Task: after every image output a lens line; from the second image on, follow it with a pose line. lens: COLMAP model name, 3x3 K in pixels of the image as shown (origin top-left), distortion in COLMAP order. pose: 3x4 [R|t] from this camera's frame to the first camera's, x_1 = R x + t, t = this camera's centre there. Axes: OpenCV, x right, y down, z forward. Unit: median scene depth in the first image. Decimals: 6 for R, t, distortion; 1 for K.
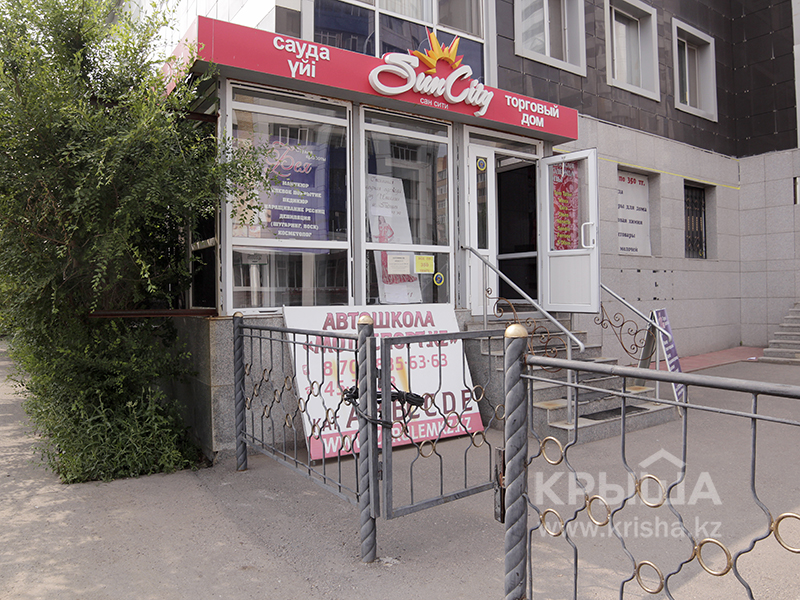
lens RADIAL K [[588.3, 0, 385.8], [0, 588.3, 299.8], [0, 0, 1]] dist [-0.122916, 0.055253]
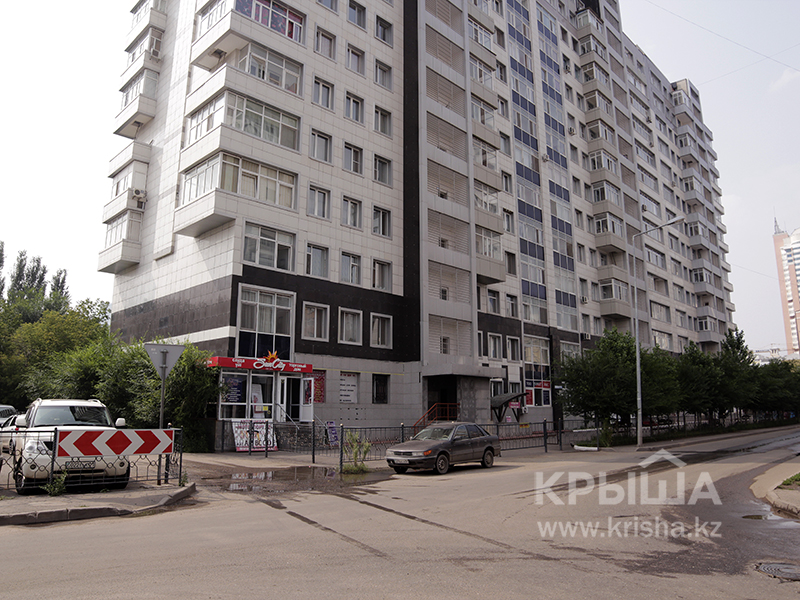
lens RADIAL K [[588.3, 0, 385.8], [0, 588.3, 299.8], [0, 0, 1]] dist [-0.122916, 0.055253]
pose [[0.979374, 0.049765, 0.195832, 0.053063], [-0.008850, 0.978831, -0.204480, 0.017787], [-0.201862, 0.198529, 0.959082, -2.976717]]
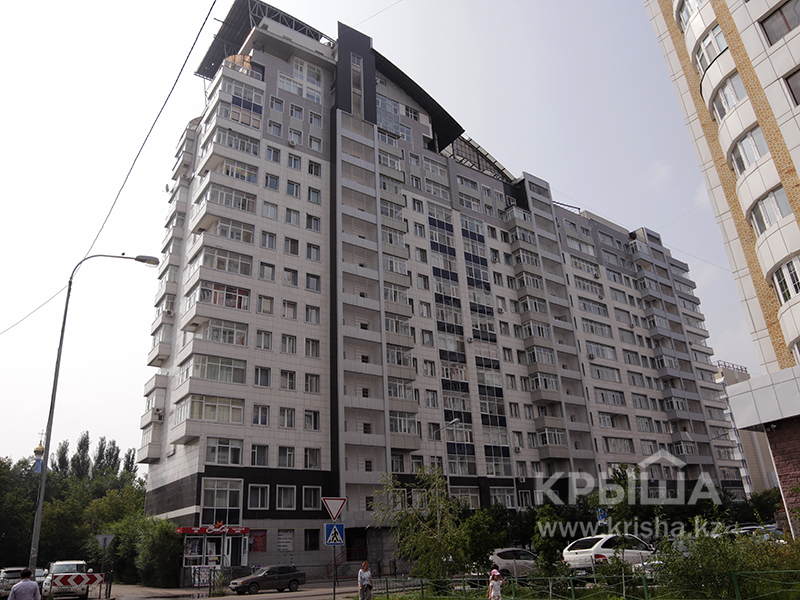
lens RADIAL K [[588.3, 0, 385.8], [0, 588.3, 299.8], [0, 0, 1]] dist [-0.122916, 0.055253]
pose [[0.999043, -0.024806, 0.036032, 1.686559], [0.037413, 0.911344, -0.409943, -0.012666], [-0.022669, 0.410898, 0.911399, -5.585748]]
